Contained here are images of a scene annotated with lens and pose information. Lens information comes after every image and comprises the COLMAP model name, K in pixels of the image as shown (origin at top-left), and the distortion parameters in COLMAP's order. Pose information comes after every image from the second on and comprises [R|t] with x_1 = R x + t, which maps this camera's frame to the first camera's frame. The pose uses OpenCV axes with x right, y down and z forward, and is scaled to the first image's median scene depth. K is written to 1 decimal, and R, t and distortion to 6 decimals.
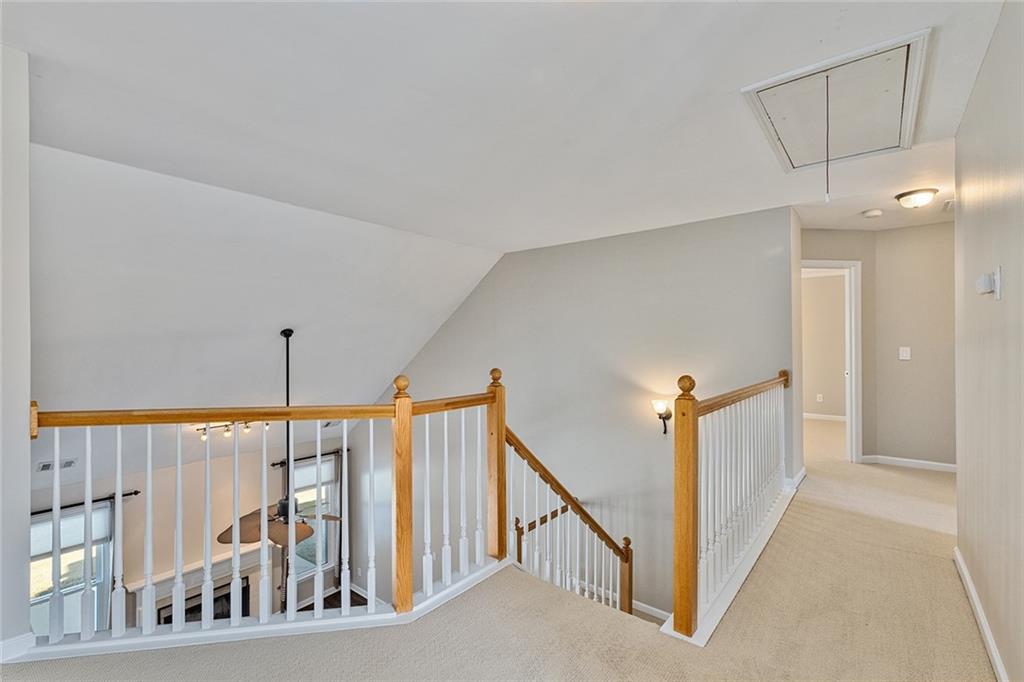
lens RADIAL K [[462.6, 0, 514.1], [0, 462.6, 343.7], [0, 0, 1]] dist [0.005454, 0.000842]
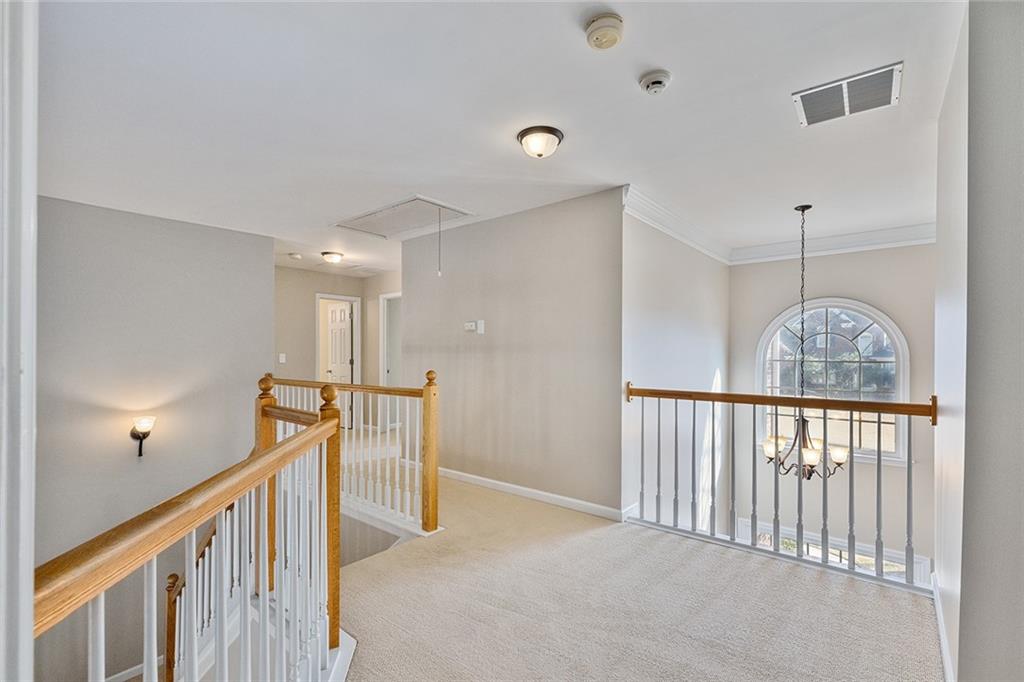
lens RADIAL K [[462.6, 0, 513.6], [0, 462.6, 349.9], [0, 0, 1]] dist [0.005454, 0.000842]
pose [[0.019665, 0.006644, 0.999785, -0.666695], [-0.005454, 0.999964, -0.006538, 0.001002], [-0.999792, -0.005325, 0.019700, 0.378372]]
